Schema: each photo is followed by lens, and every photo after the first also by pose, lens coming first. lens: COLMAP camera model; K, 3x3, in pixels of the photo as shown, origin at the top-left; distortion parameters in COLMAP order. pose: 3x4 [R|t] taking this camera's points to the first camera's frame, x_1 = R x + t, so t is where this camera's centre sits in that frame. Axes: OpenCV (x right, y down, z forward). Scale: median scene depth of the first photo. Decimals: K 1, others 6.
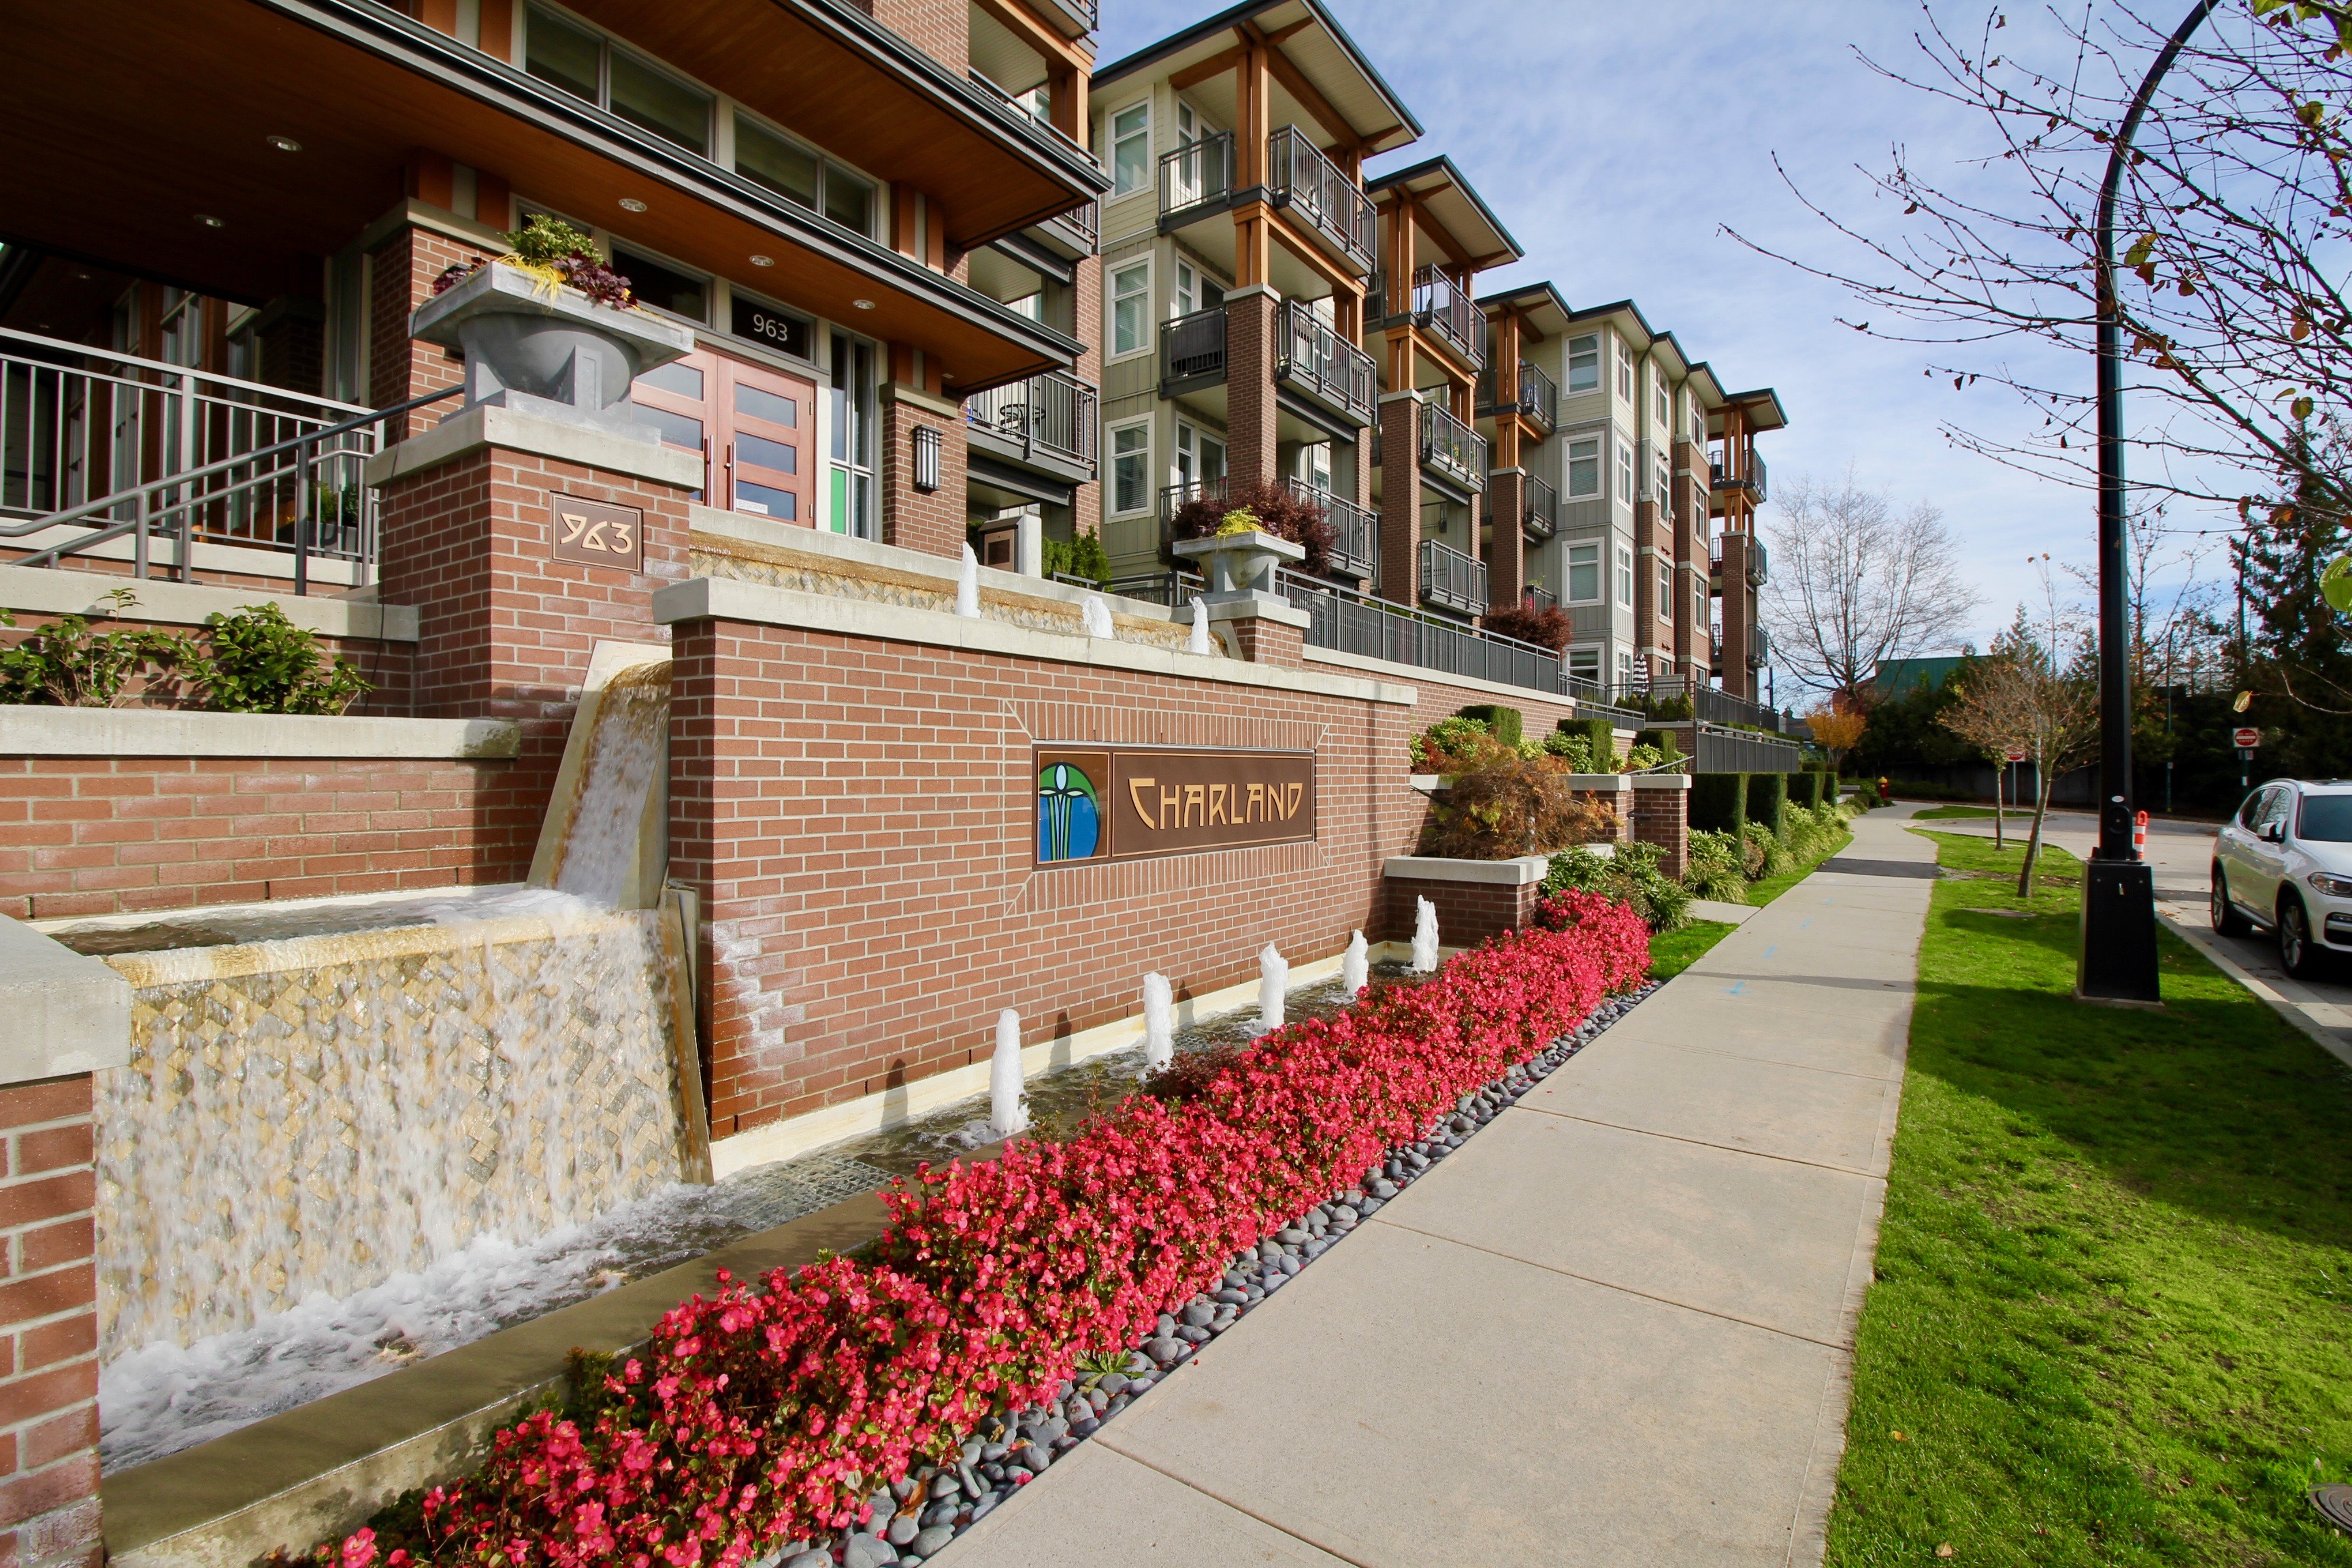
lens RADIAL K [[1079.3, 0, 1175.0], [0, 1079.3, 757.9], [0, 0, 1]] dist [0.002822, -0.000084]
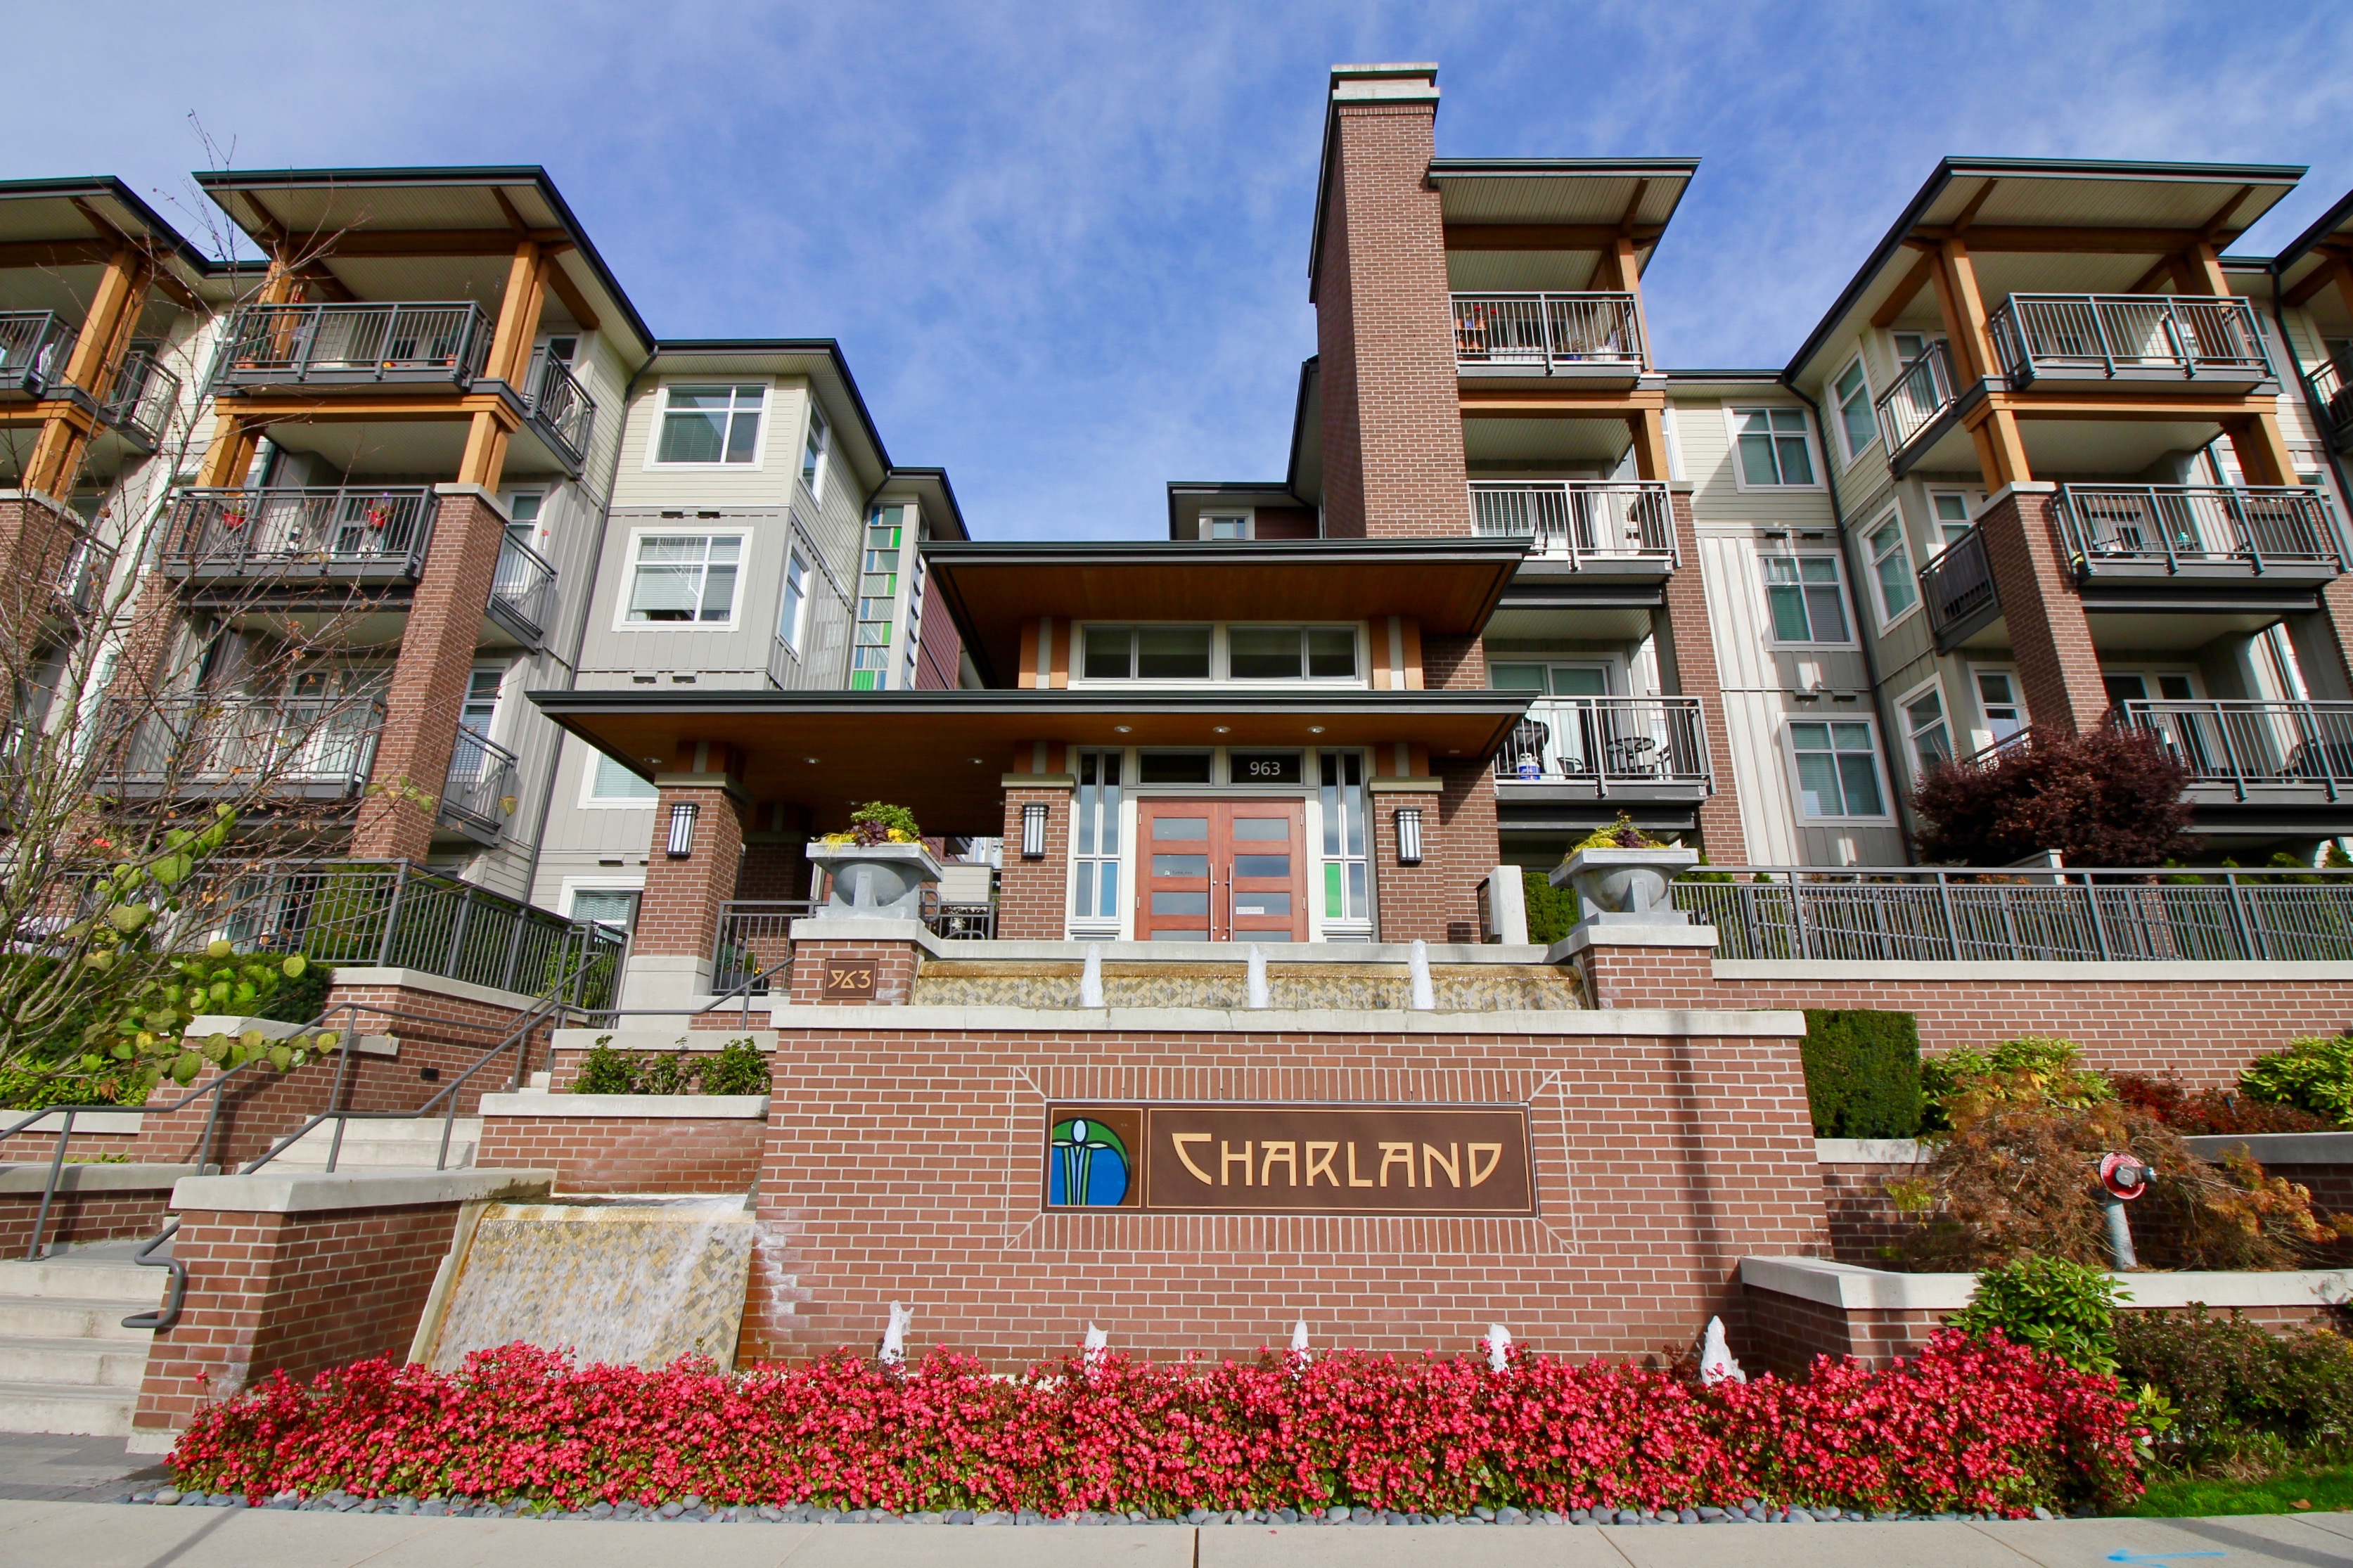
lens RADIAL K [[1115.9, 0, 1175.5], [0, 1115.9, 763.0], [0, 0, 1]] dist [-0.000501, -0.000595]
pose [[0.571070, -0.263114, -0.777593, 0.878710], [0.002100, 0.947707, -0.319133, 0.022724], [0.820899, 0.180615, 0.541760, 0.298444]]
